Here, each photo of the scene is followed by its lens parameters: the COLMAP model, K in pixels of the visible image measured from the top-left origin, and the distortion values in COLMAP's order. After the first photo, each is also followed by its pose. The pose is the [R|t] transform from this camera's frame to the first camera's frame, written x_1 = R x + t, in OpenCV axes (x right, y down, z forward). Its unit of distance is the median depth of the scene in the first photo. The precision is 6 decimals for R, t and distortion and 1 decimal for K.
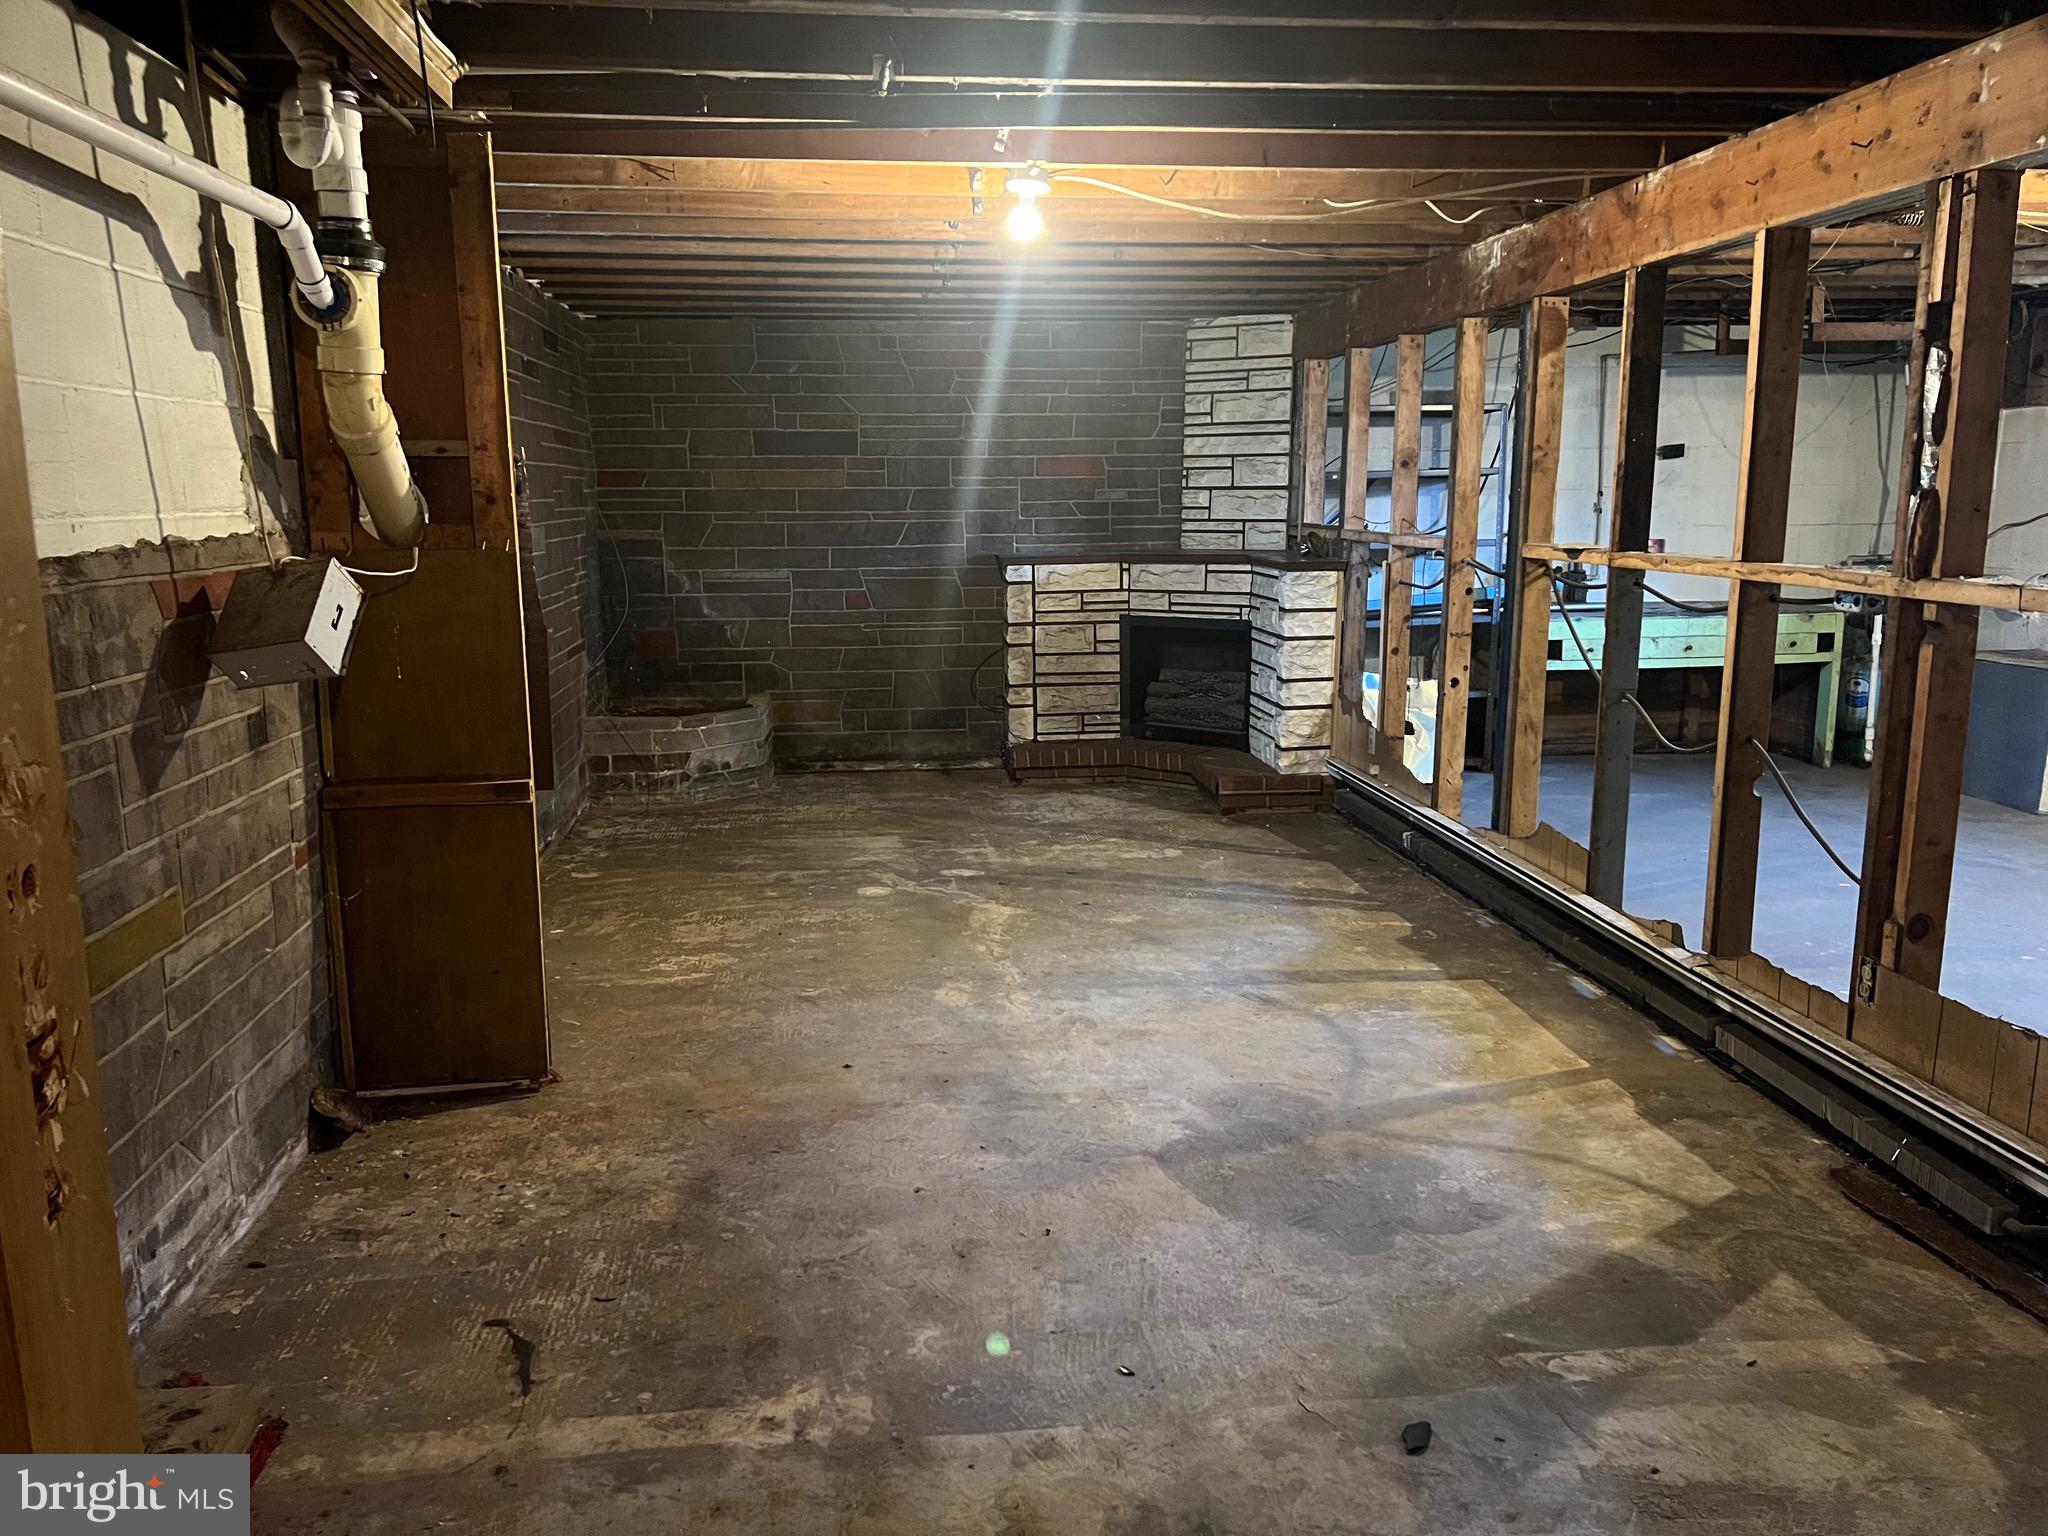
lens RADIAL K [[1523.0, 0, 1034.7], [0, 1523.0, 777.4], [0, 0, 1]] dist [0.069656, -0.079448]
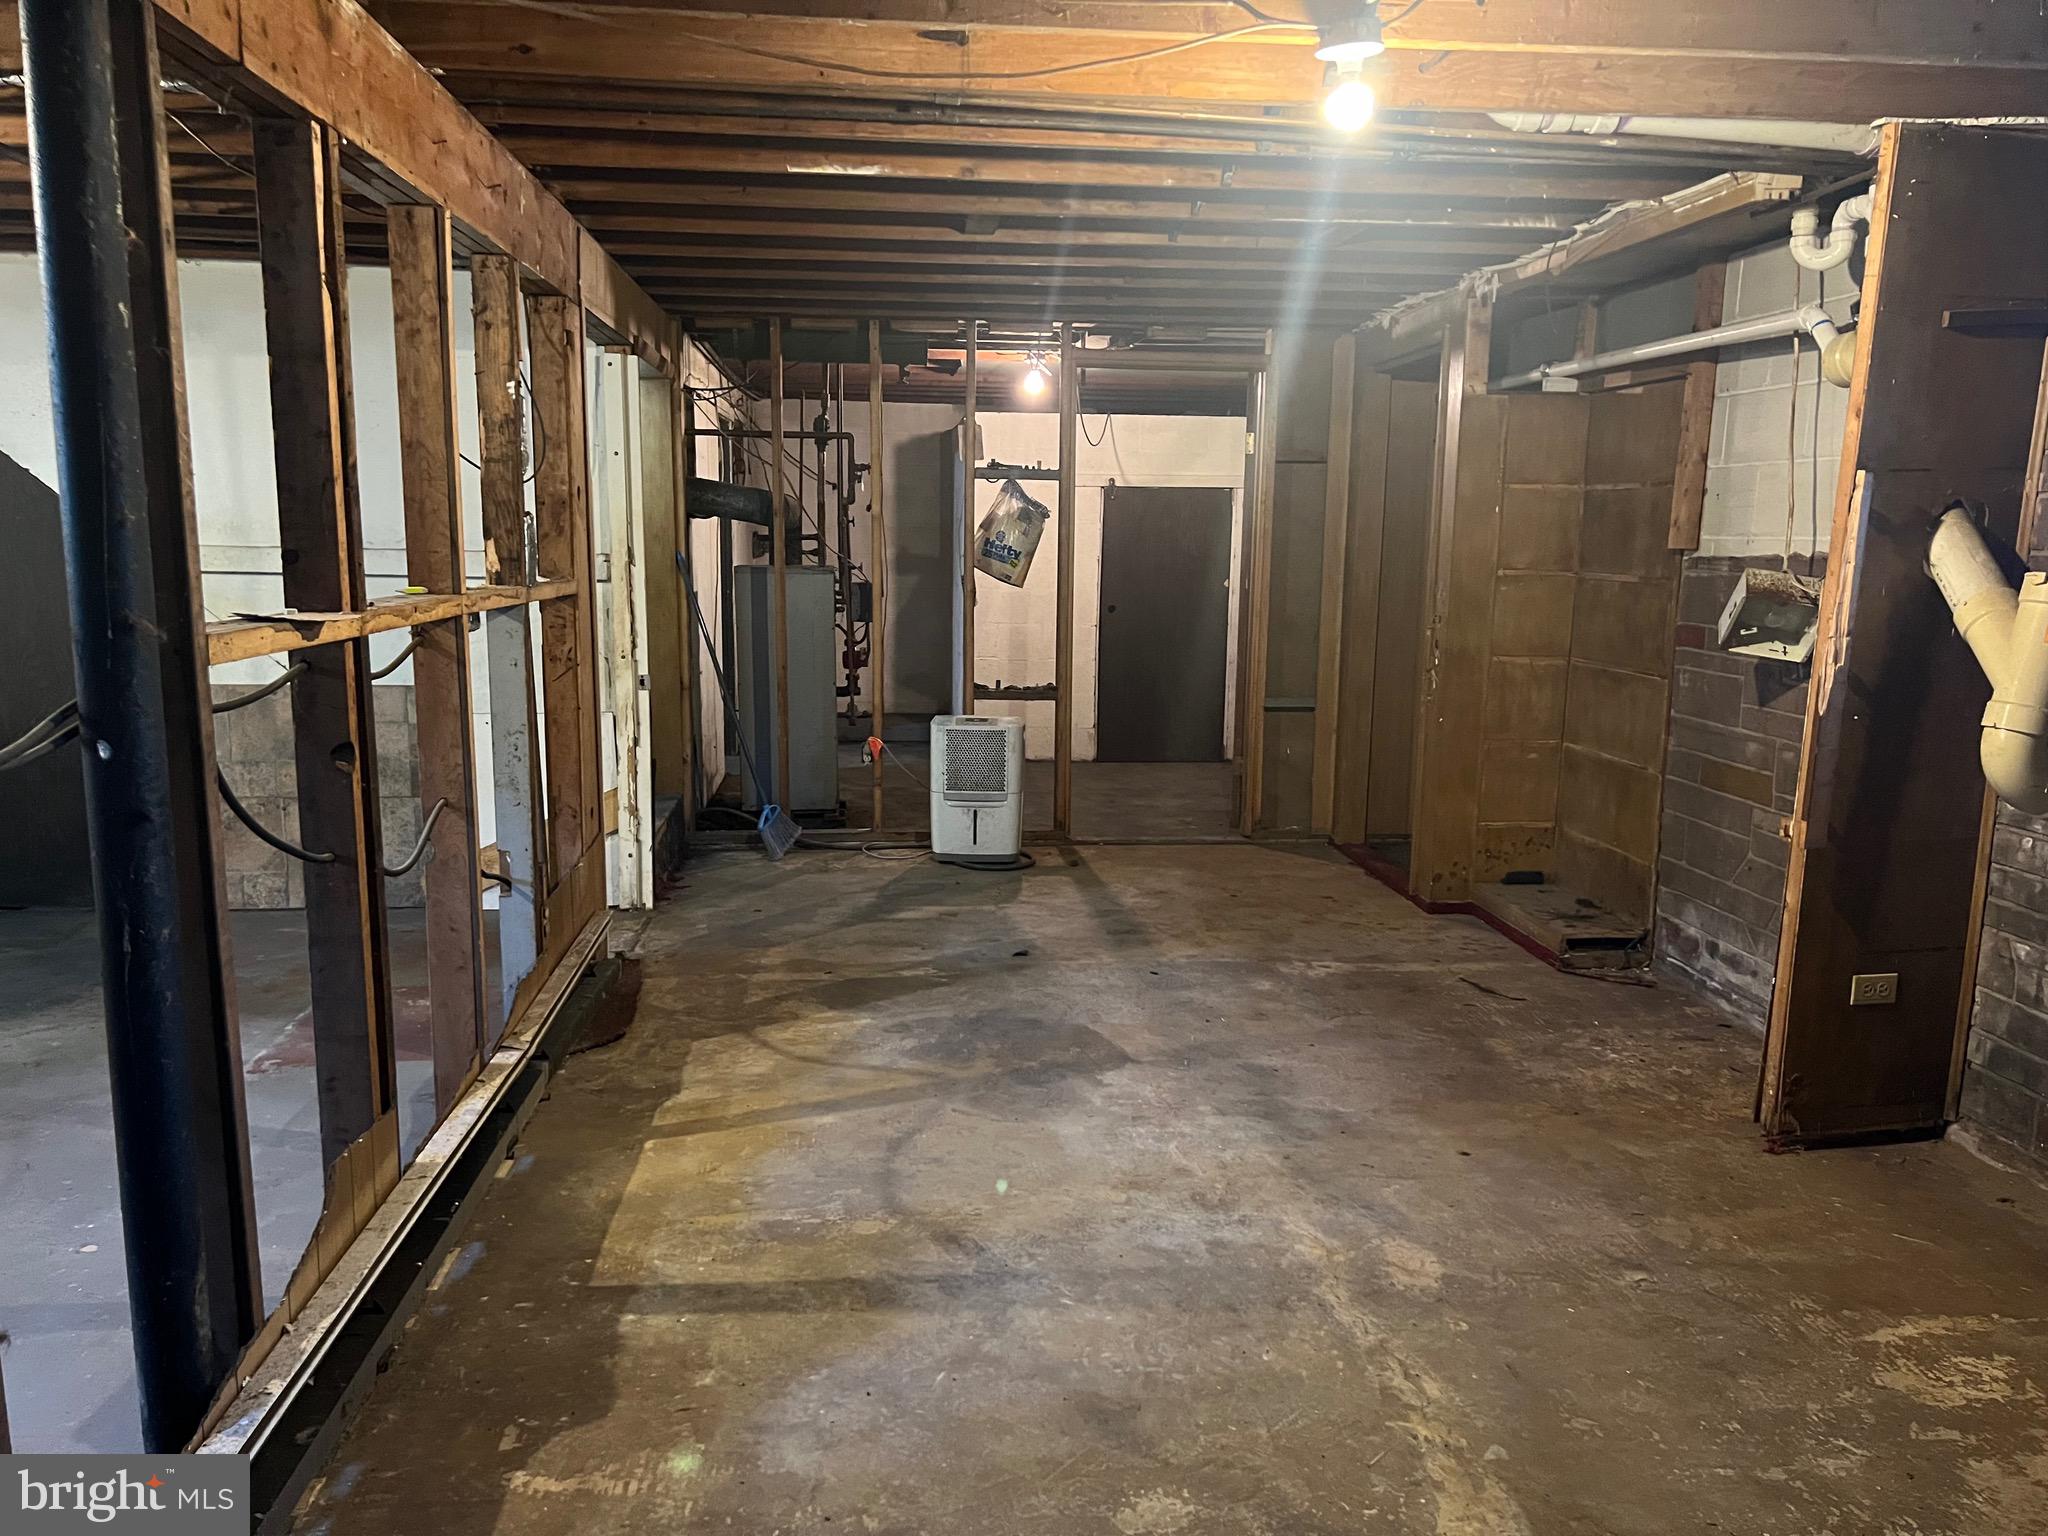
lens RADIAL K [[1523.0, 0, 1034.7], [0, 1523.0, 777.4], [0, 0, 1]] dist [0.069656, -0.079448]
pose [[-0.999796, -0.007571, 0.018704, 0.121943], [-0.000731, 0.939925, 0.341379, -0.347132], [-0.020165, 0.341296, -0.939740, 1.883678]]
